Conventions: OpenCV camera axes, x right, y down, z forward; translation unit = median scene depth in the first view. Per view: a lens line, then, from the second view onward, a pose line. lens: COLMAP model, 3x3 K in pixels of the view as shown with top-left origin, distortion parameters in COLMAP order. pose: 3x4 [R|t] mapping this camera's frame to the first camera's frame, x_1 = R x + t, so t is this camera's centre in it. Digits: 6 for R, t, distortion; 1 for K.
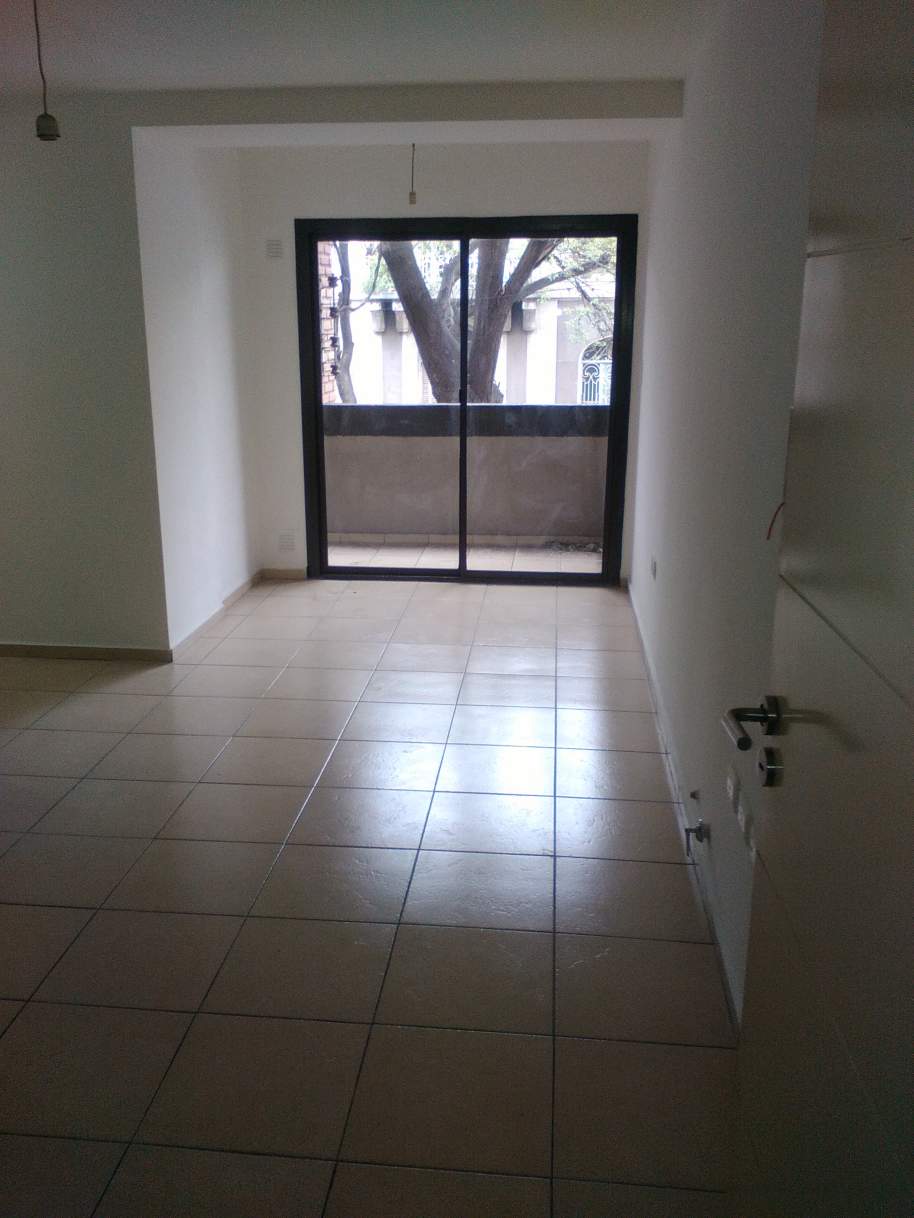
lens RADIAL K [[1060.6, 0, 455.6], [0, 1060.6, 610.7], [0, 0, 1]] dist [0.076432, 0.001923]
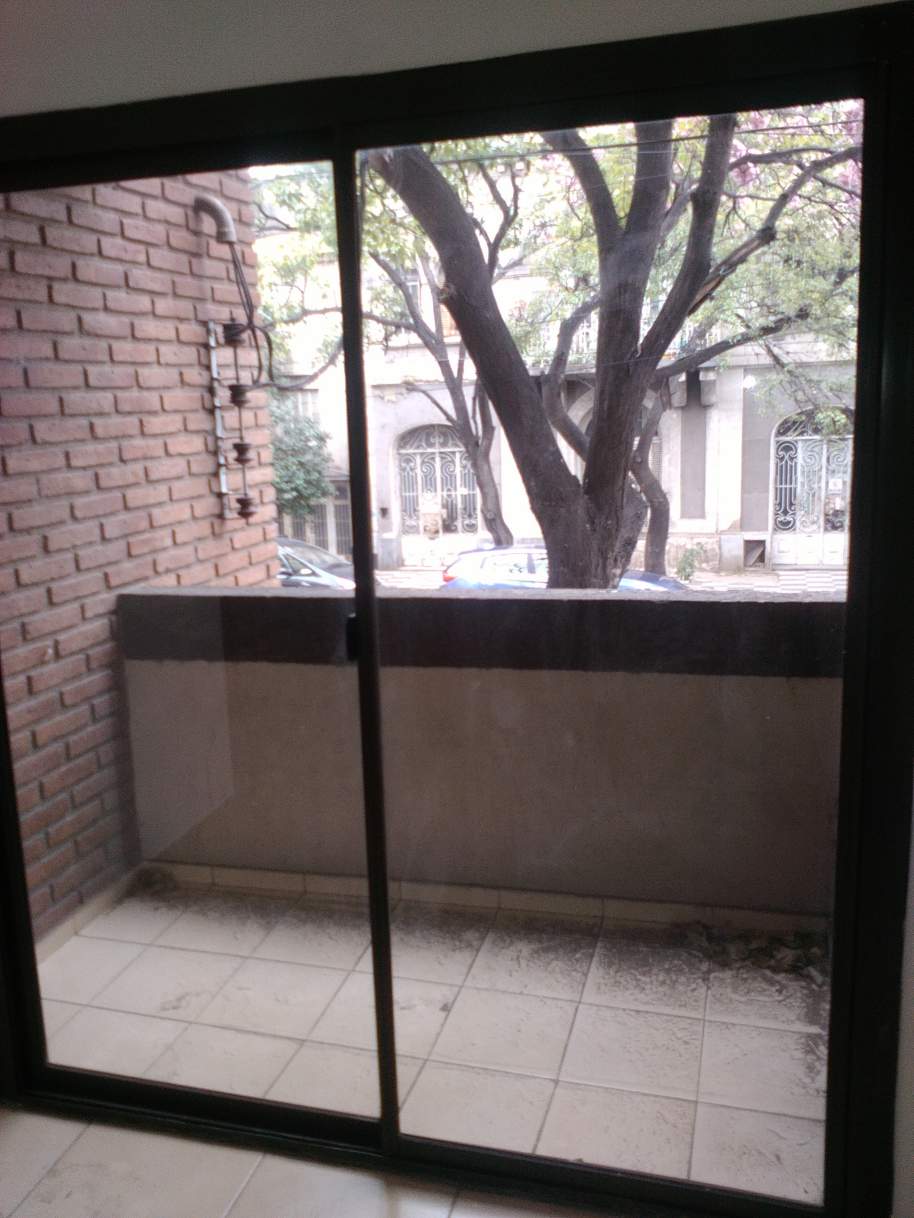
lens RADIAL K [[1060.6, 0, 456.3], [0, 1060.6, 606.6], [0, 0, 1]] dist [0.076432, 0.001923]
pose [[0.984505, 0.000875, -0.175354, 0.022174], [-0.013690, 0.997319, -0.071884, -0.043401], [0.174821, 0.073171, 0.981878, 0.159693]]
